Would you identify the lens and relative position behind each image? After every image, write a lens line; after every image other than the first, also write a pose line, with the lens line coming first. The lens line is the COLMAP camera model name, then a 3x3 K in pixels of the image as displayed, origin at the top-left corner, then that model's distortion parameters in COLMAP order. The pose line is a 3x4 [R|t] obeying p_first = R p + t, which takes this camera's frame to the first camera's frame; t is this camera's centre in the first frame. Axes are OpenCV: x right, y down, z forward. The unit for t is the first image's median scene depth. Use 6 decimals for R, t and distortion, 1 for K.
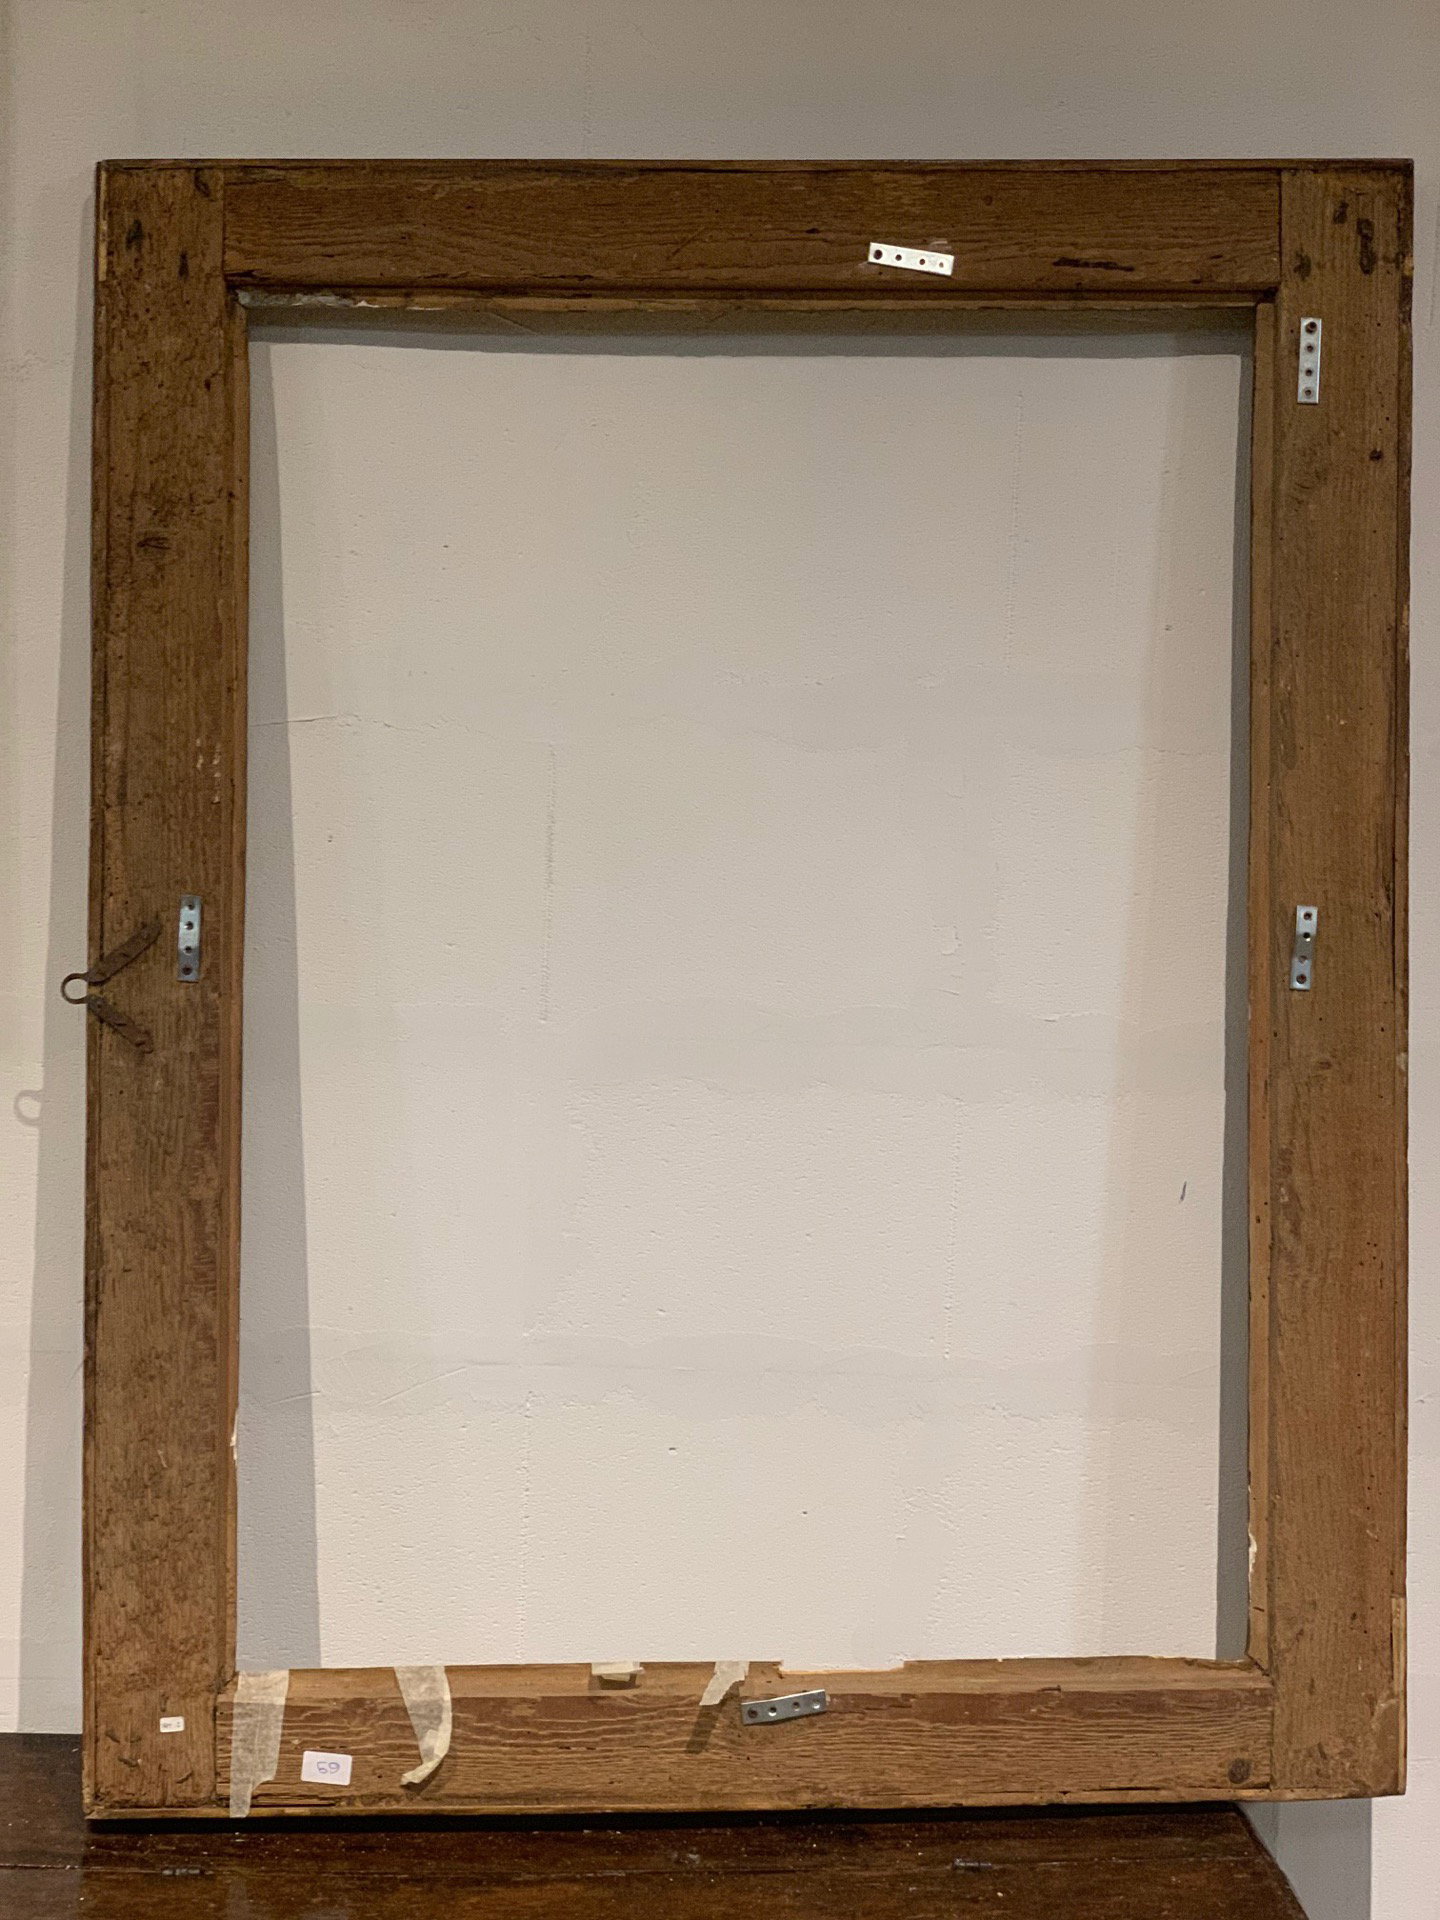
lens RADIAL K [[2919.3, 0, 711.9], [0, 2919.3, 952.8], [0, 0, 1]] dist [0.157684, -0.746932]
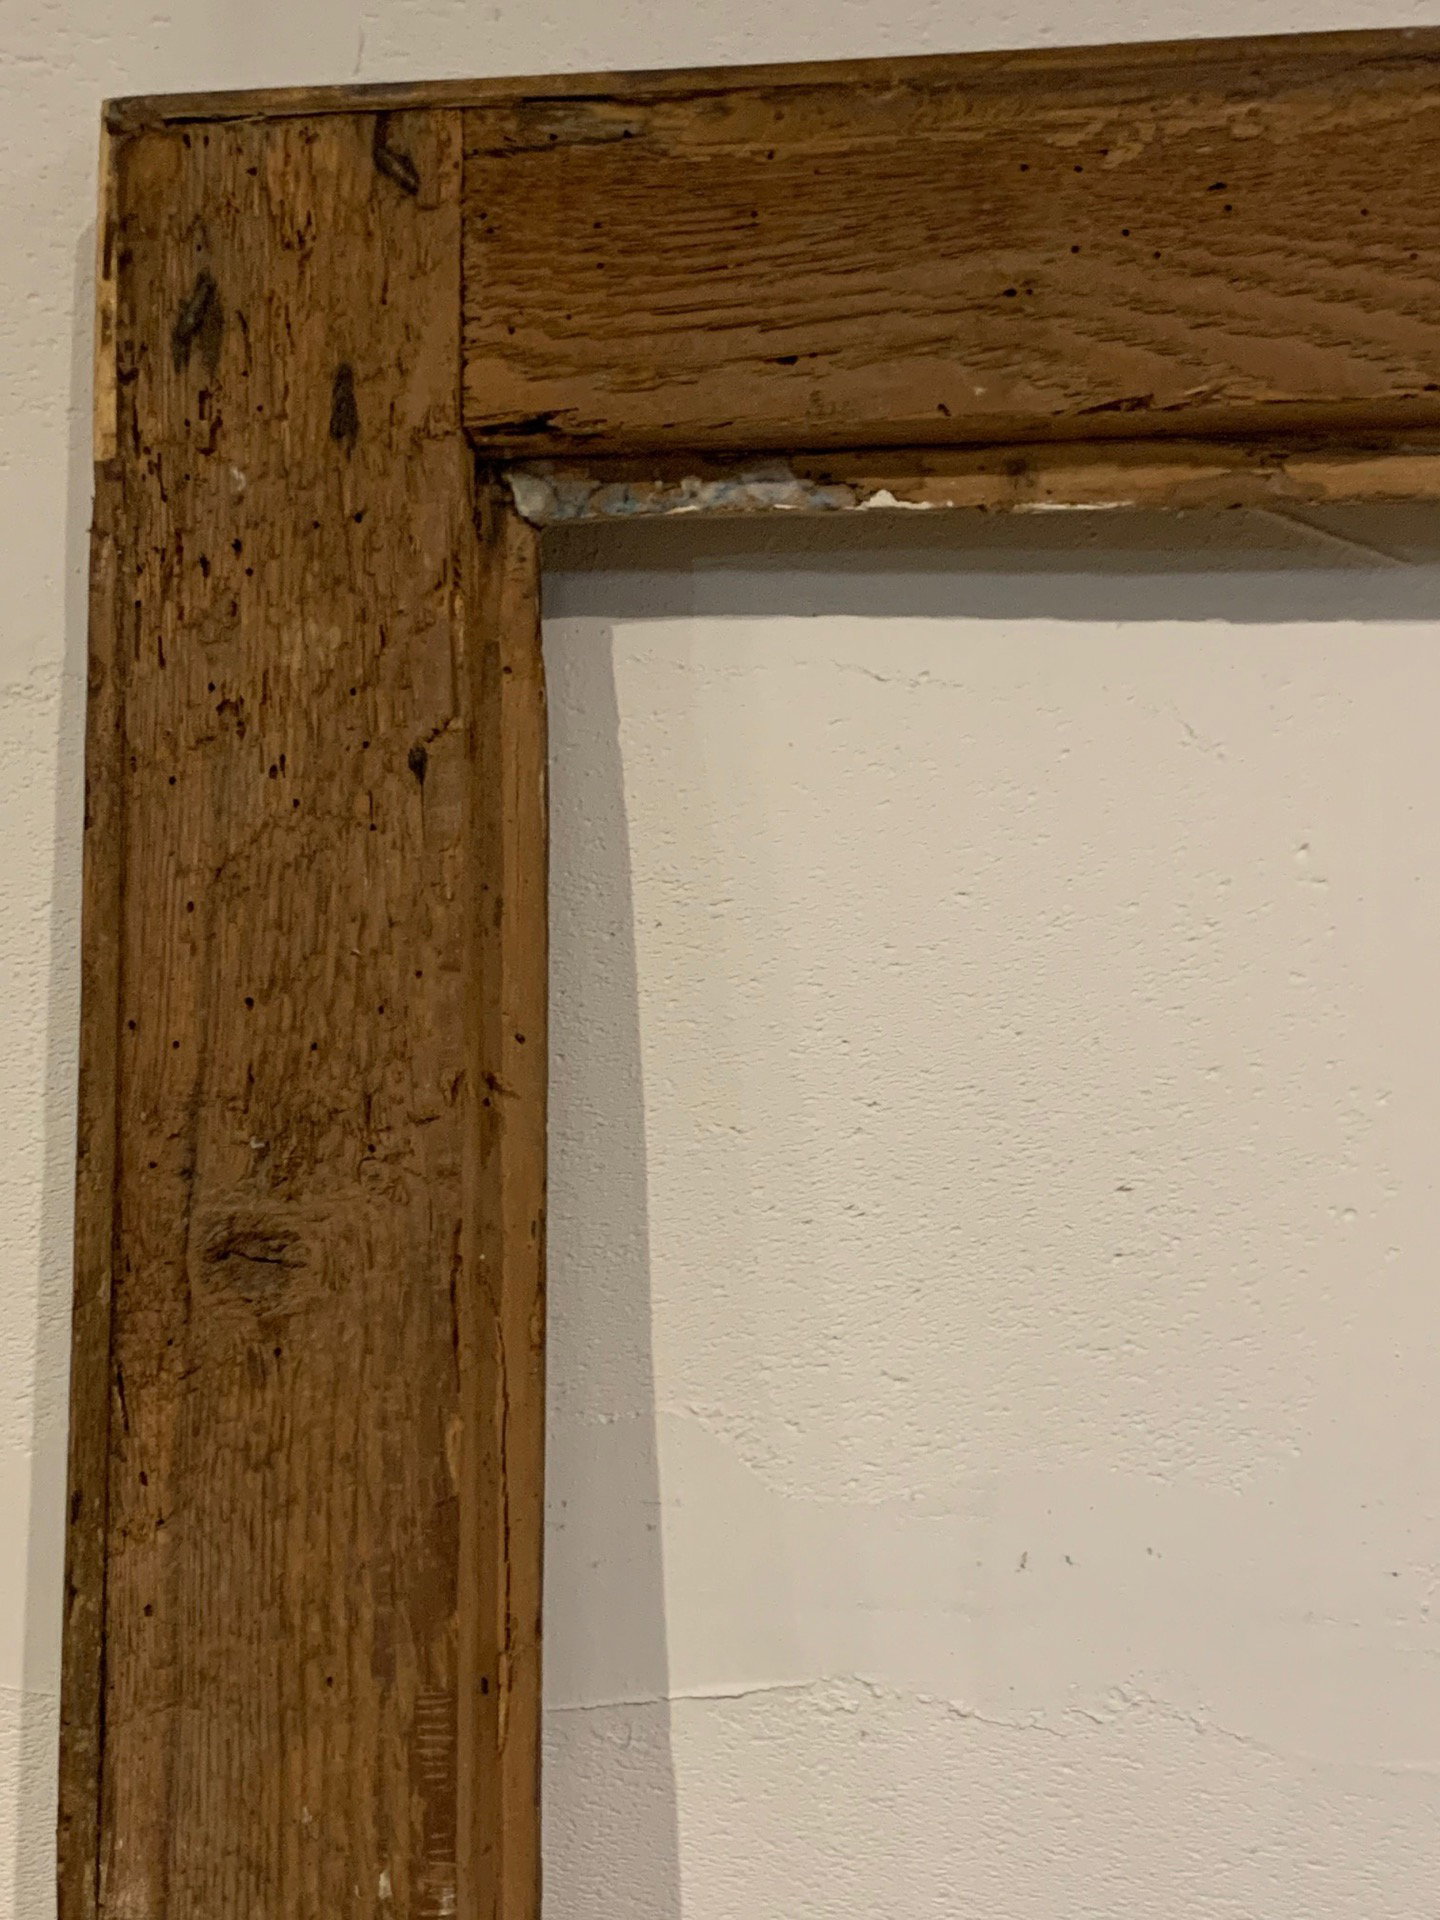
lens RADIAL K [[2900.2, 0, 720.0], [0, 2900.2, 960.0], [0, 0, 1]] dist [0.209305, -0.671059]
pose [[0.990109, -0.014518, -0.139547, -0.092612], [0.008275, 0.998943, -0.045213, -0.155993], [0.140056, 0.043611, 0.989183, 0.682303]]
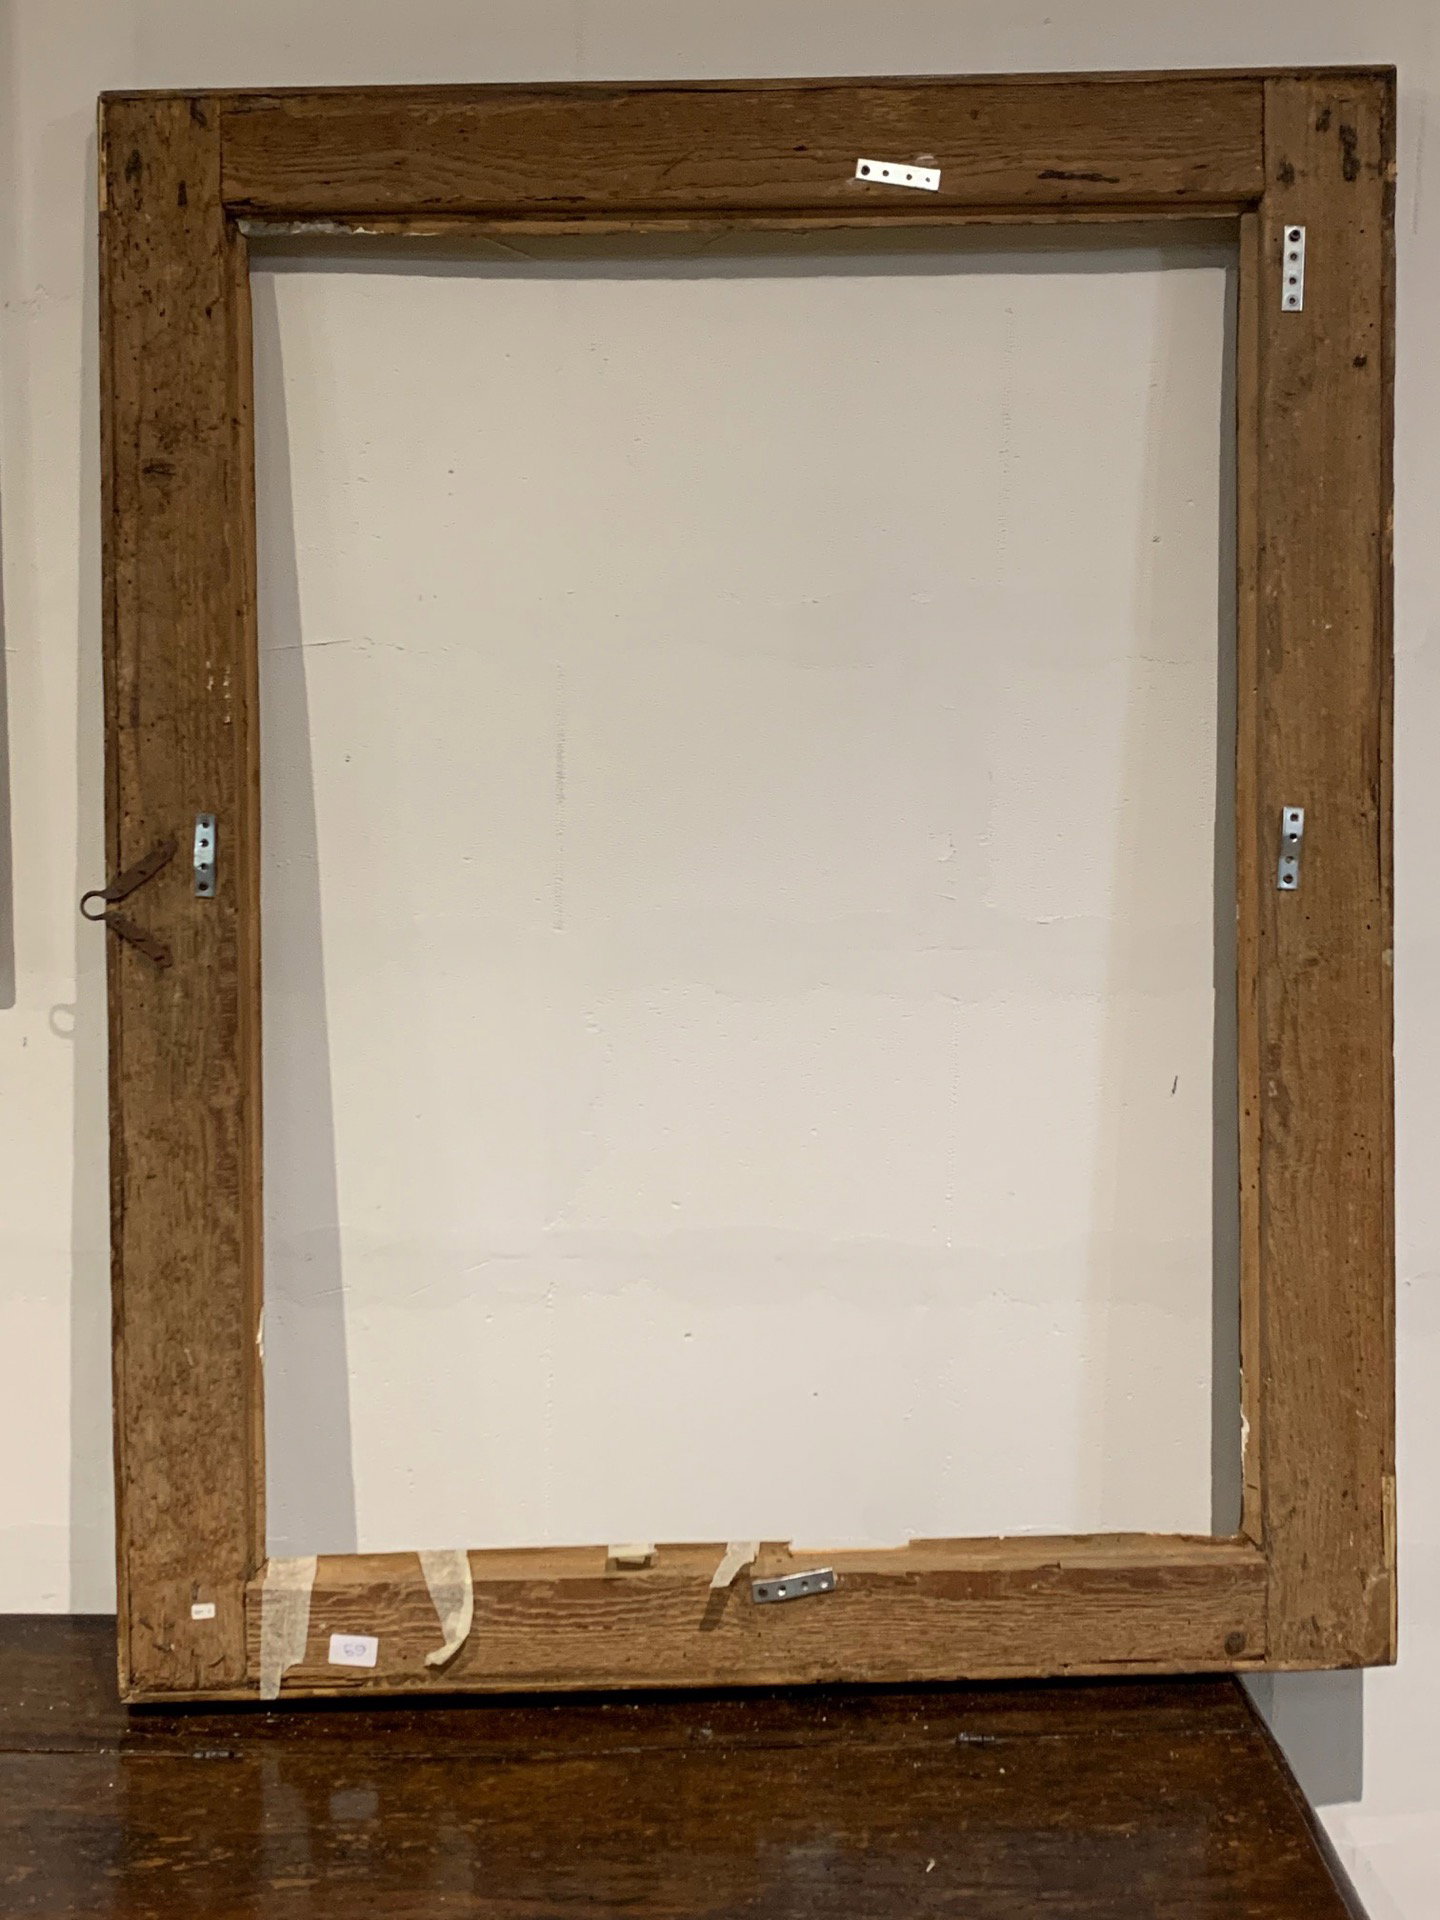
lens RADIAL K [[2453.7, 0, 720.8], [0, 2453.7, 953.7], [0, 0, 1]] dist [0.153417, -0.475378]
pose [[0.999521, -0.014415, -0.027371, 0.026656], [0.015378, 0.999258, 0.035315, 0.001663], [0.026842, -0.035719, 0.999001, 0.135507]]
